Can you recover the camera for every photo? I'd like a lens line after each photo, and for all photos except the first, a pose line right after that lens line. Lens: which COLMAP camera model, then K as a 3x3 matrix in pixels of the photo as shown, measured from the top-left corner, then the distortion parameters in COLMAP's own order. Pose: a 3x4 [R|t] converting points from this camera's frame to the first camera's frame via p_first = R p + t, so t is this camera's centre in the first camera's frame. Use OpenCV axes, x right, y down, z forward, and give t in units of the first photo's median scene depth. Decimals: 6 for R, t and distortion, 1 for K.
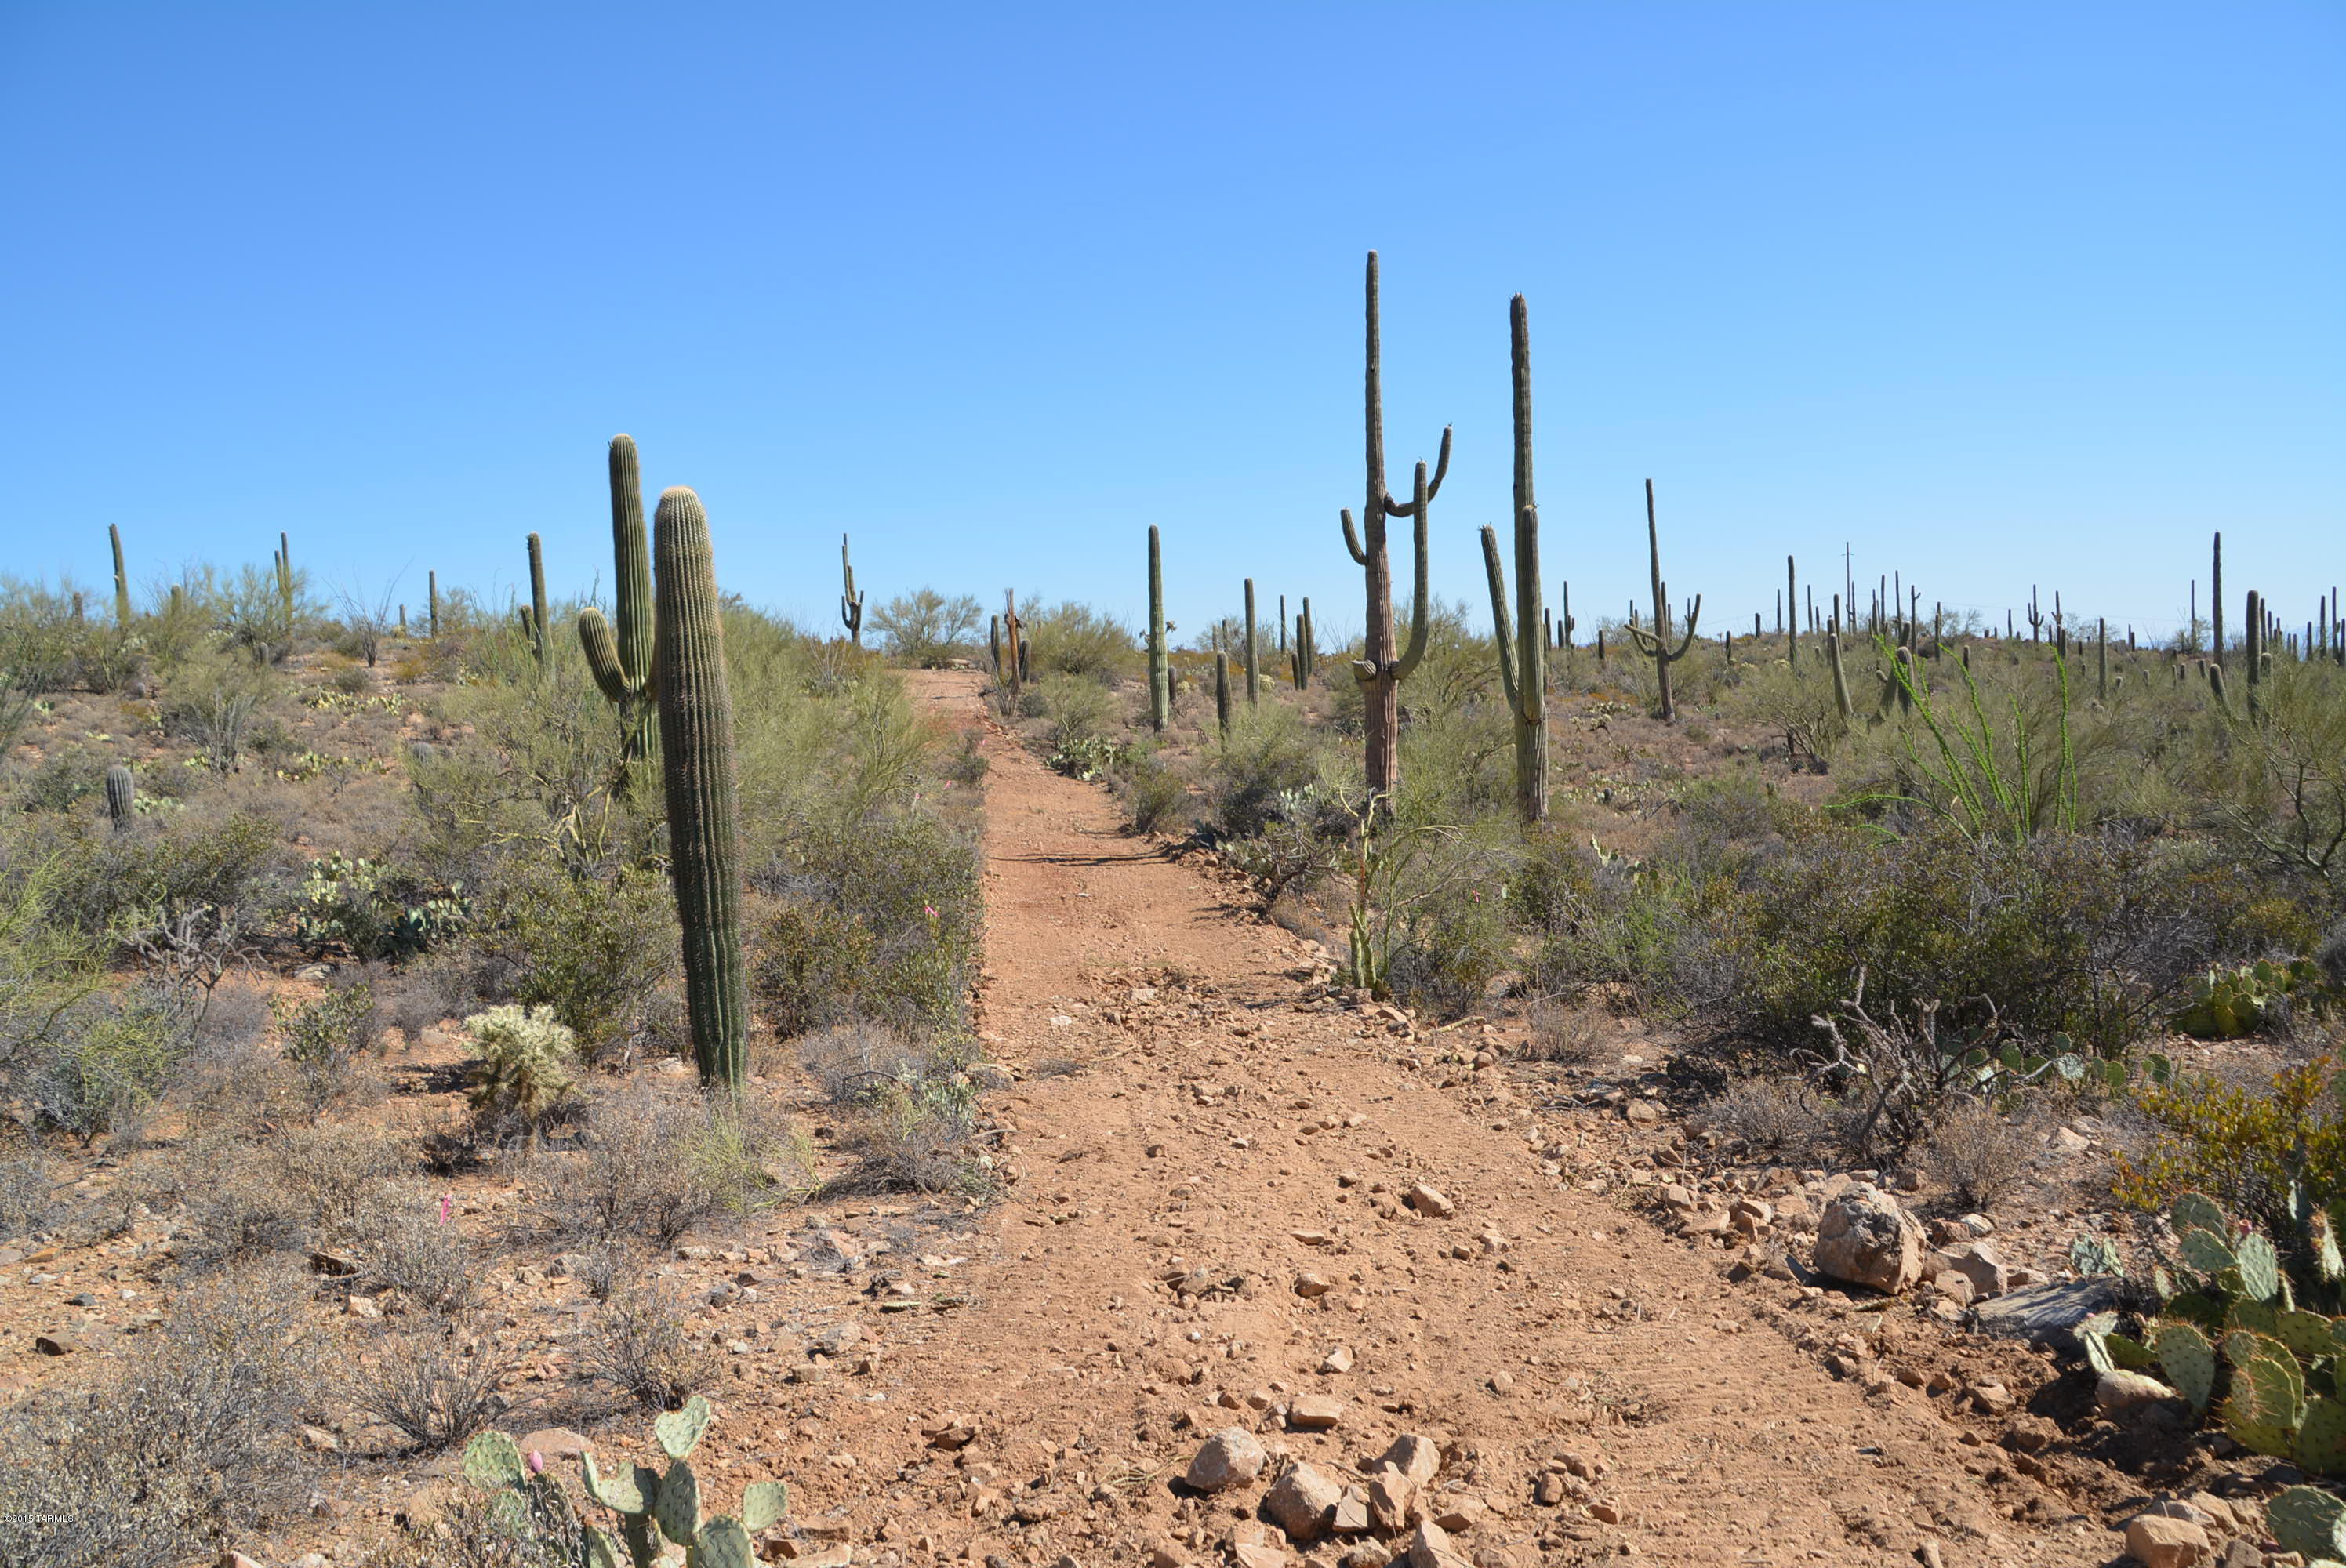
lens RADIAL K [[1899.7, 0, 1173.2], [0, 1899.7, 781.7], [0, 0, 1]] dist [-0.167131, 0.123516]
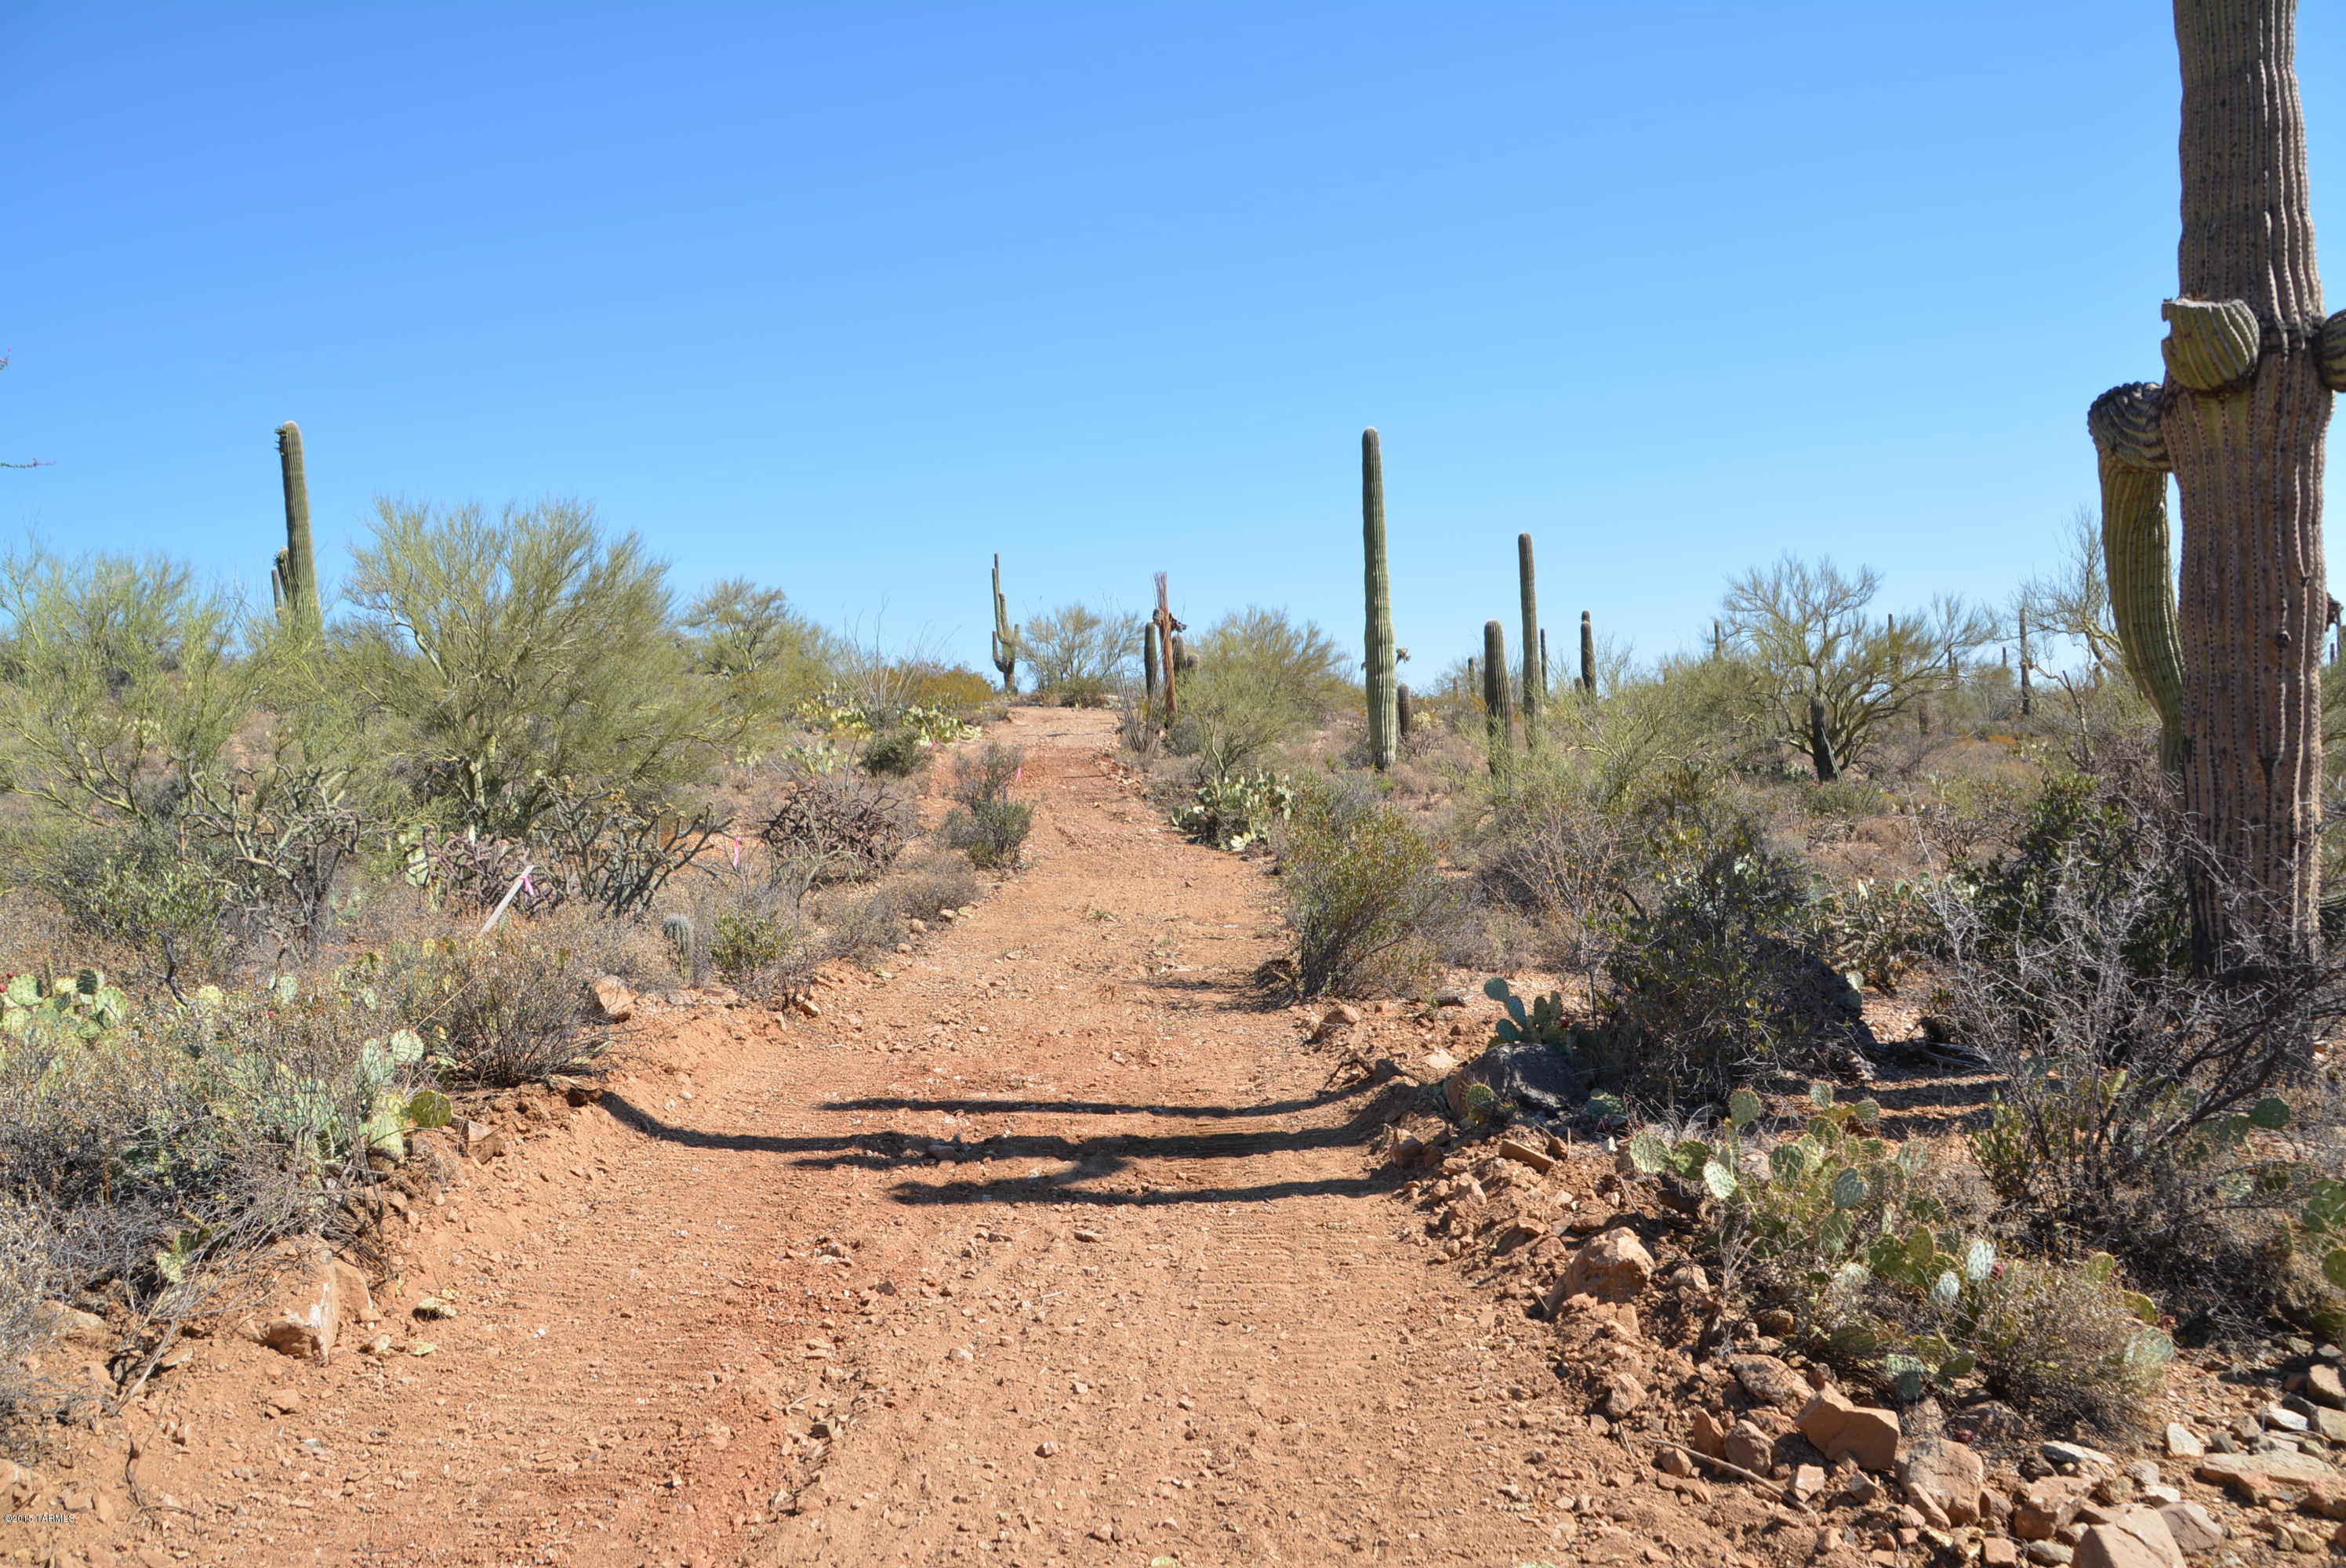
lens RADIAL K [[1899.7, 0, 1171.4], [0, 1899.7, 788.2], [0, 0, 1]] dist [-0.167131, 0.123516]
pose [[0.992390, -0.002540, -0.123109, 0.000188], [-0.002495, 0.999167, -0.040730, 0.002157], [0.123110, 0.040727, 0.991557, 0.323148]]
